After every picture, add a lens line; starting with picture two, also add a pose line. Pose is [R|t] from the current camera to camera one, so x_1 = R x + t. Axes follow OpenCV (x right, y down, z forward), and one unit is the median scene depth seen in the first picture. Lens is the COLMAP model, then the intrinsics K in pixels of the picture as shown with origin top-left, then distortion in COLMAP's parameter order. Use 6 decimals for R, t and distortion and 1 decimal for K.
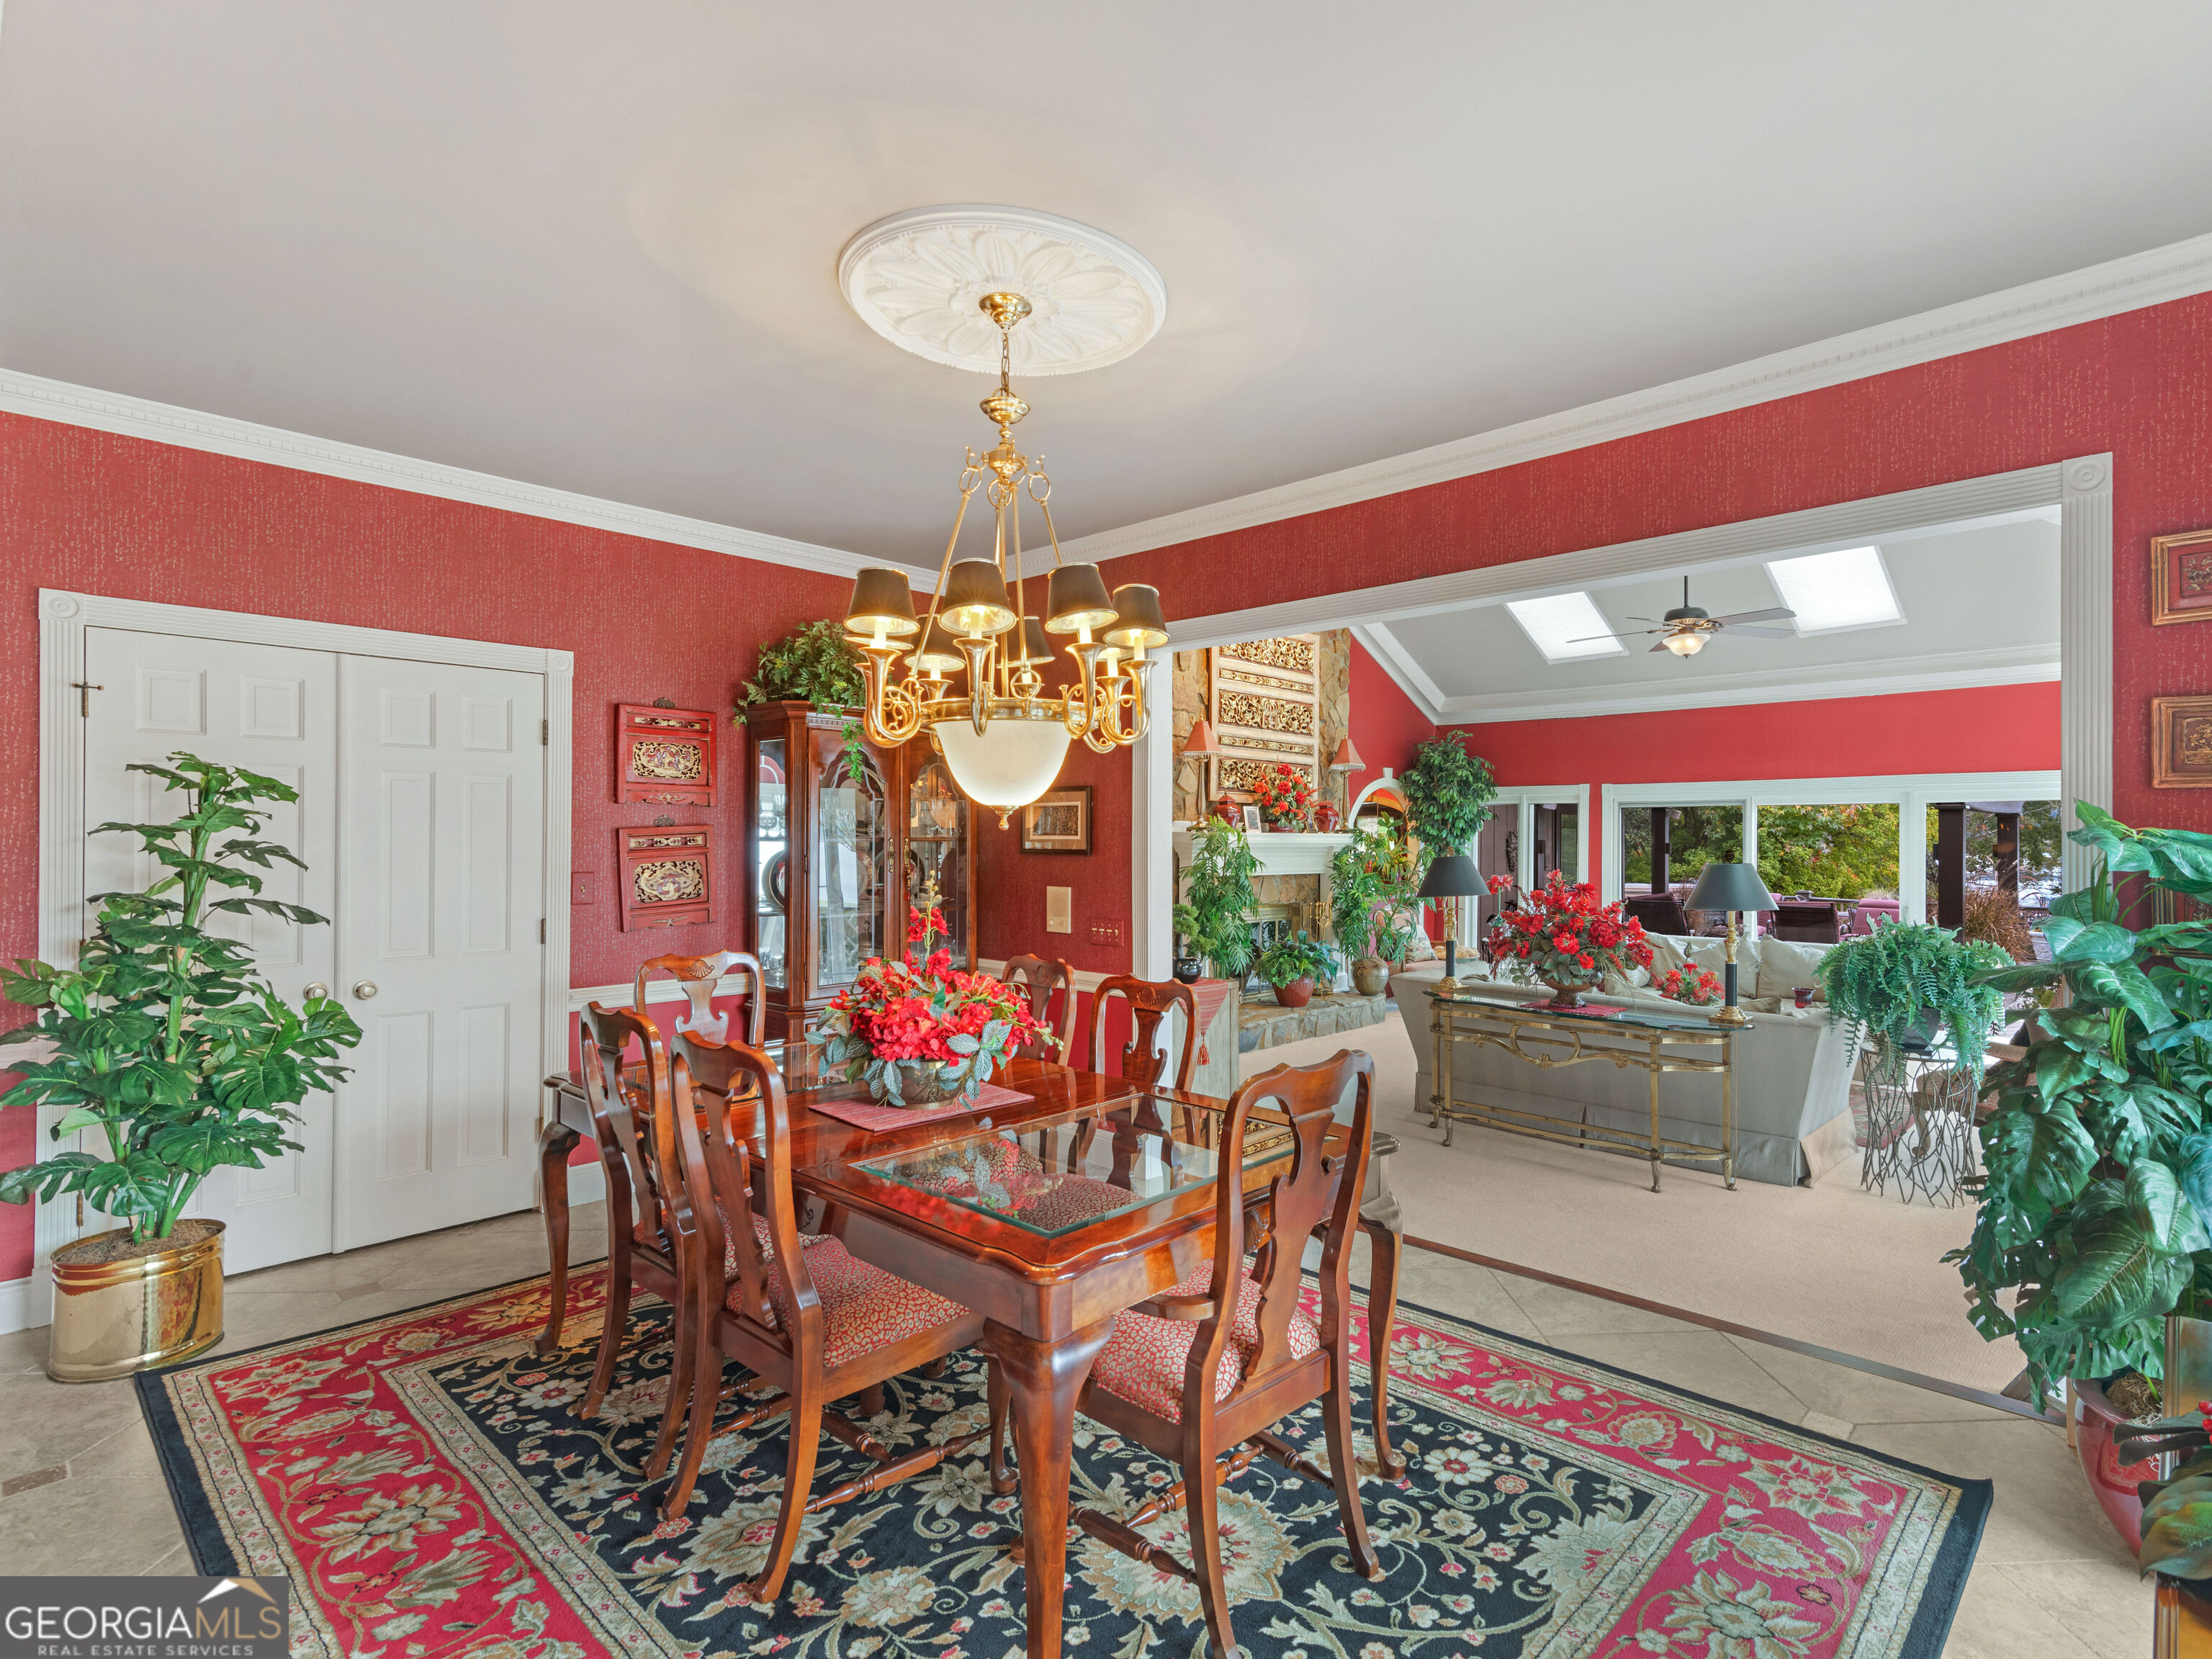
lens RADIAL K [[1120.9, 0, 1106.0], [0, 1120.9, 829.5], [0, 0, 1]] dist [0.018333, -0.000724]
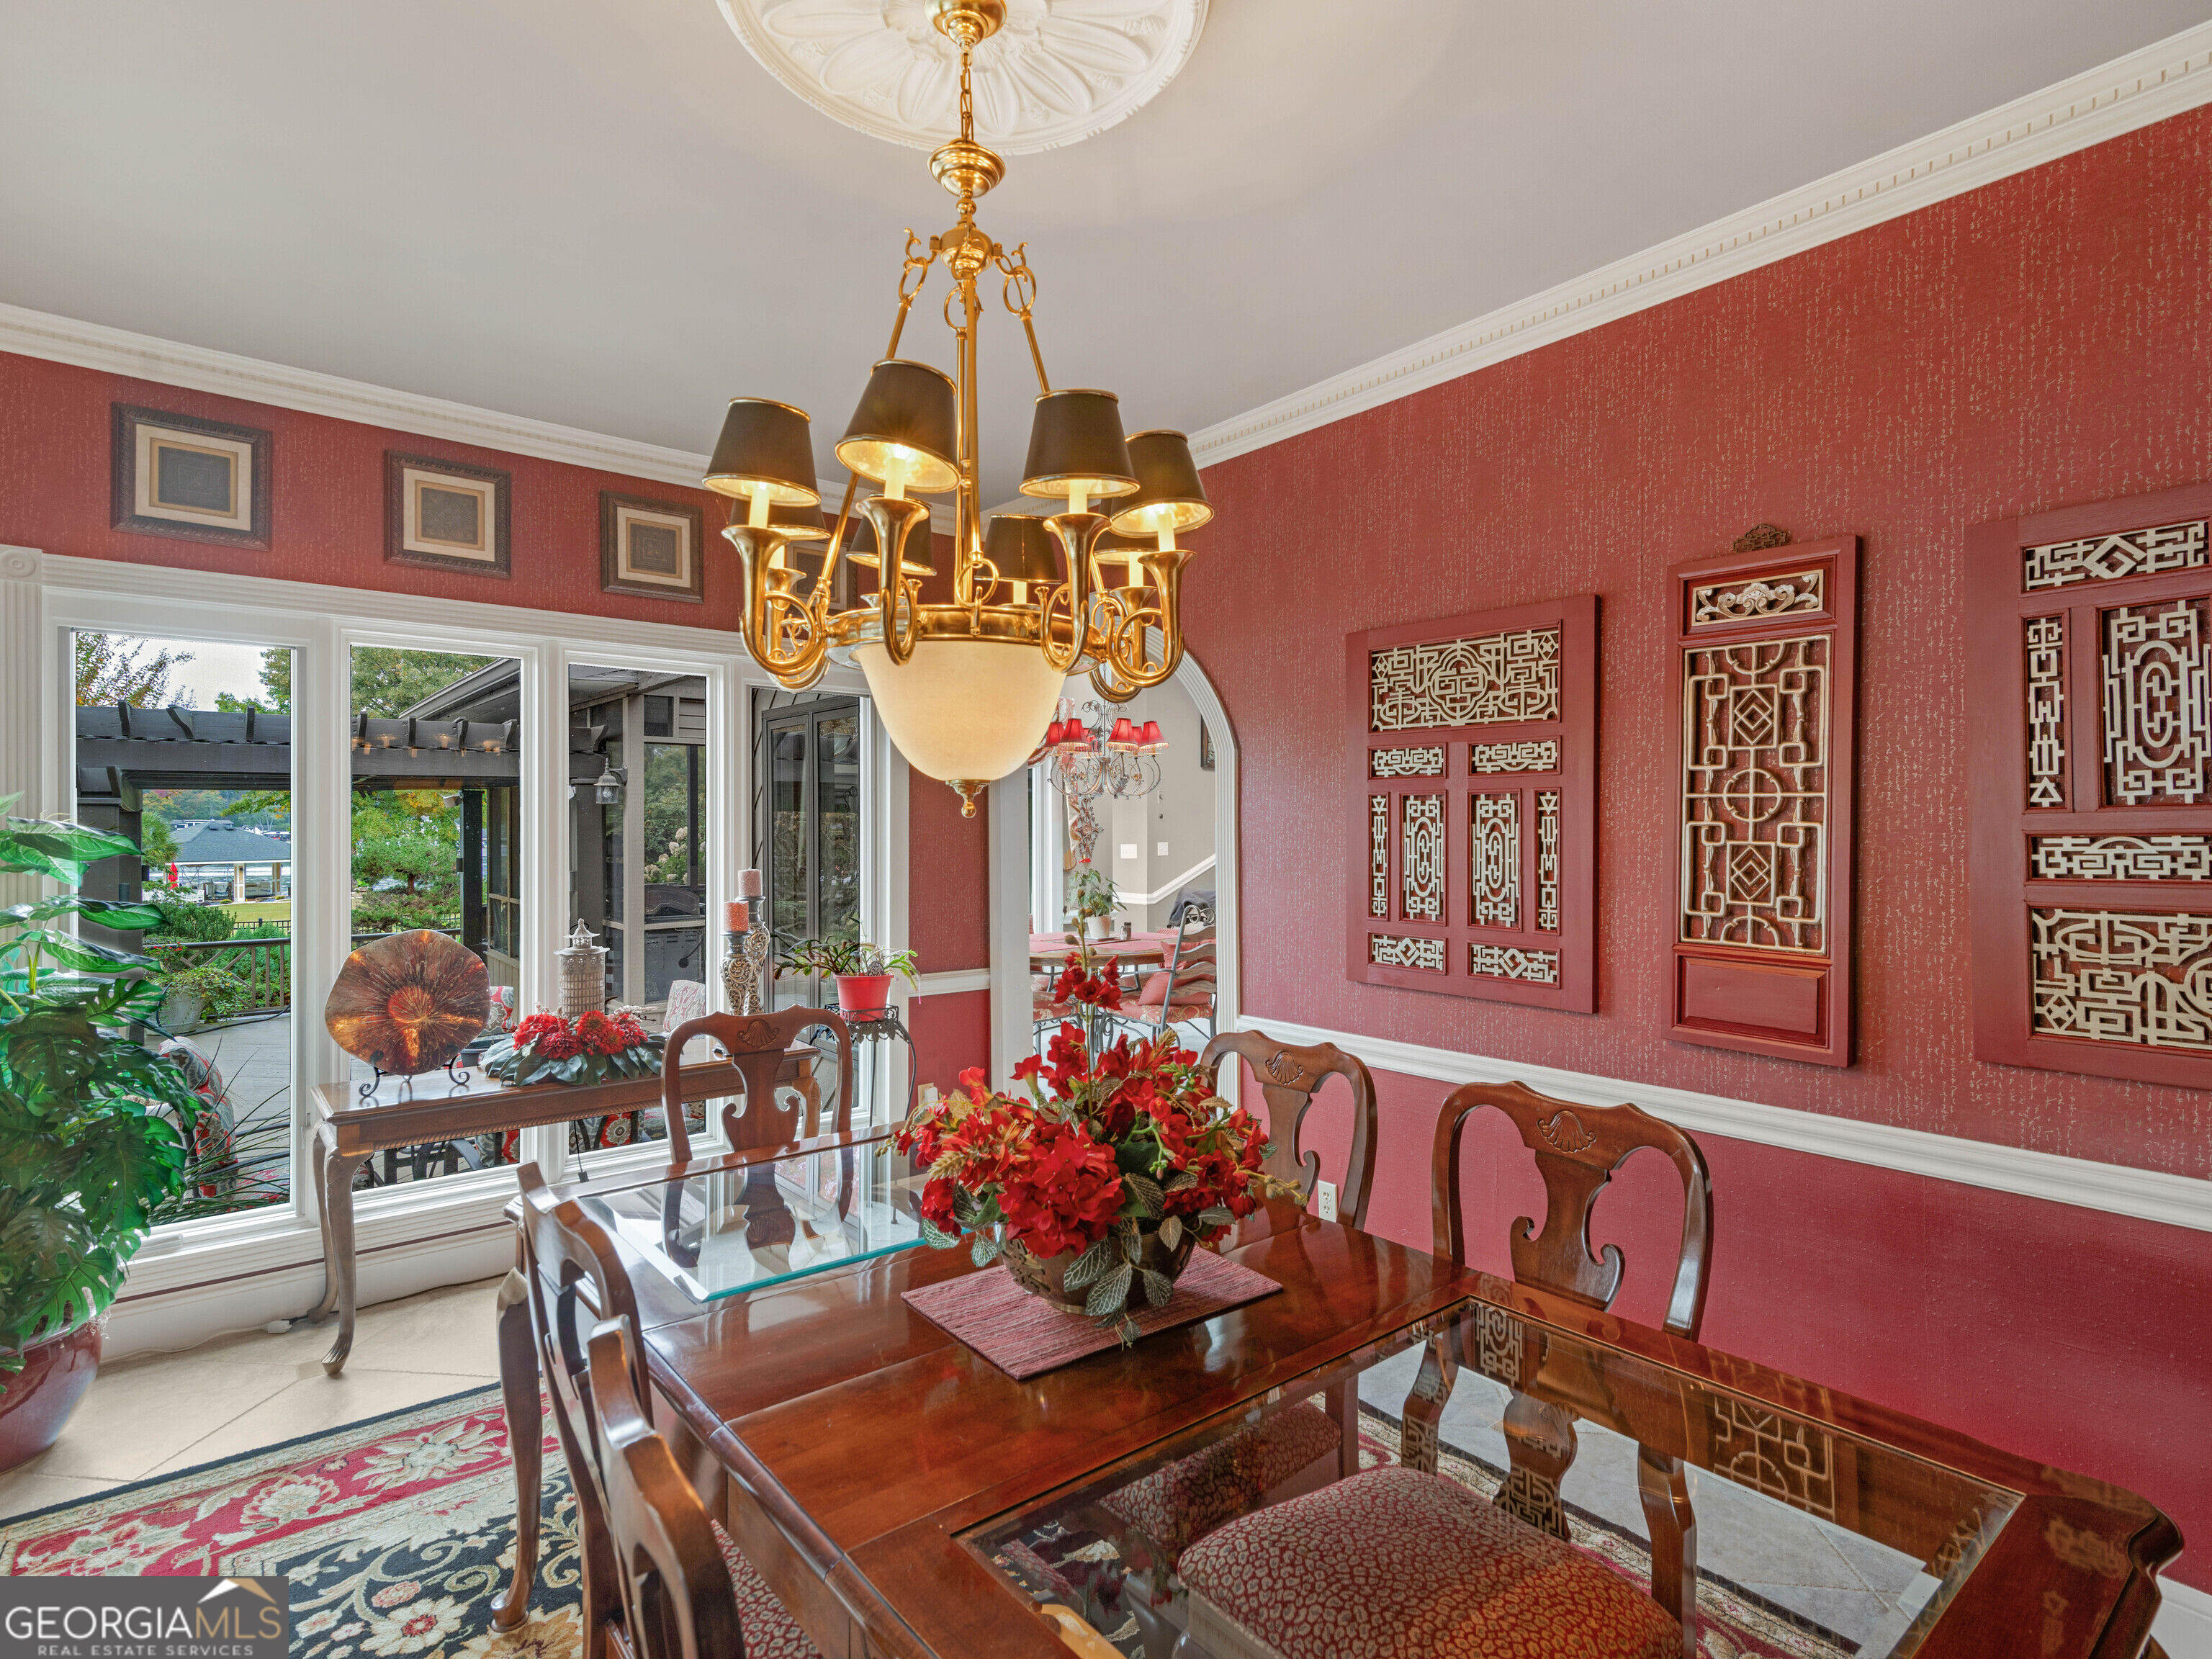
lens RADIAL K [[1120.9, 0, 1106.0], [0, 1120.9, 829.5], [0, 0, 1]] dist [0.018333, -0.000724]
pose [[-0.994868, 0.002714, 0.101149, -0.262083], [0.001584, 0.999935, -0.011253, 0.016929], [-0.101173, -0.011035, -0.994808, 1.825555]]
